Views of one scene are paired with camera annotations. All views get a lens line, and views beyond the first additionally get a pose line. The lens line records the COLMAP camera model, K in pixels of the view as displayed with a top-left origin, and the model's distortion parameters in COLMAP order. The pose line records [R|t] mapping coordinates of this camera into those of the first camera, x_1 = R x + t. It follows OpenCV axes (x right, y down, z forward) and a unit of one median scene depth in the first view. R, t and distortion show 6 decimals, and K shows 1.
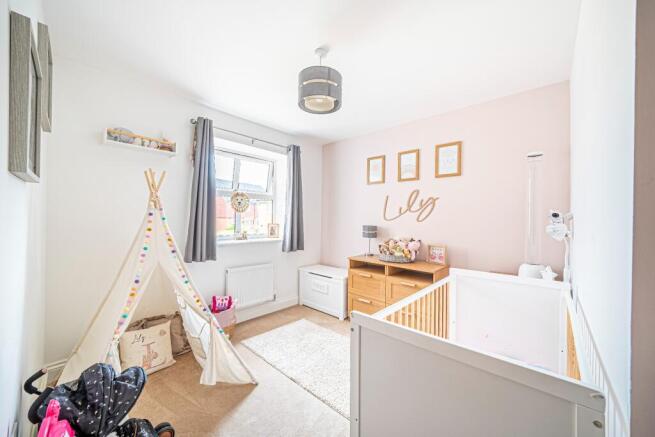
lens RADIAL K [[237.6, 0, 329.6], [0, 237.6, 220.1], [0, 0, 1]] dist [-0.016984, 0.001208]
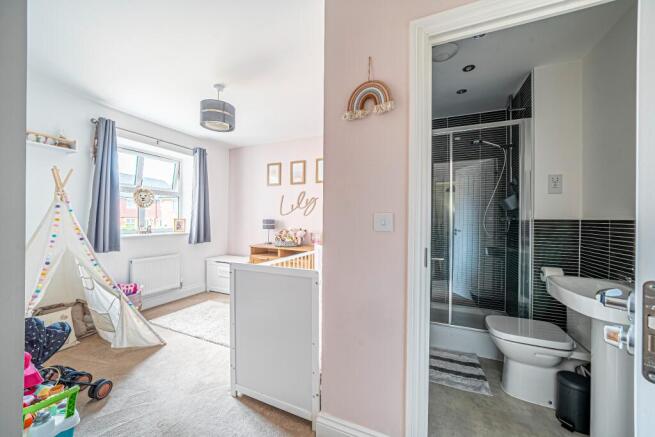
lens RADIAL K [[237.6, 0, 325.8], [0, 237.6, 219.2], [0, 0, 1]] dist [-0.016984, 0.001208]
pose [[0.949531, -0.005896, 0.313617, 0.074767], [0.006293, 0.999980, -0.000252, 0.028264], [-0.313609, 0.002213, 0.949550, -0.296775]]
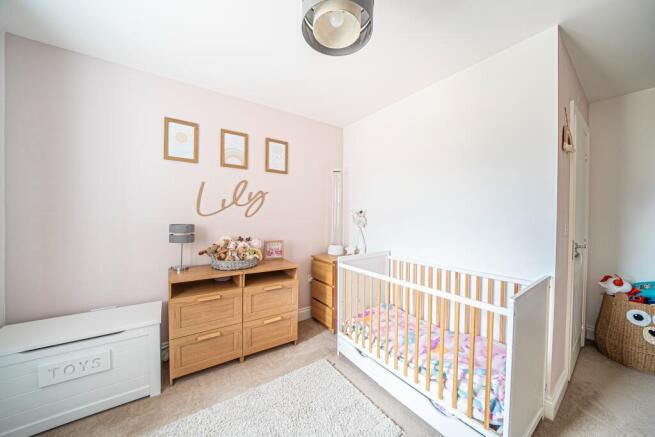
lens RADIAL K [[232.9, 0, 328.1], [0, 232.9, 216.1], [0, 0, 1]] dist [-0.024019, 0.002013]
pose [[0.206094, -0.016211, 0.978398, -0.424704], [-0.003629, 0.999843, 0.017331, -0.013261], [-0.978525, -0.007122, 0.206003, 0.549298]]
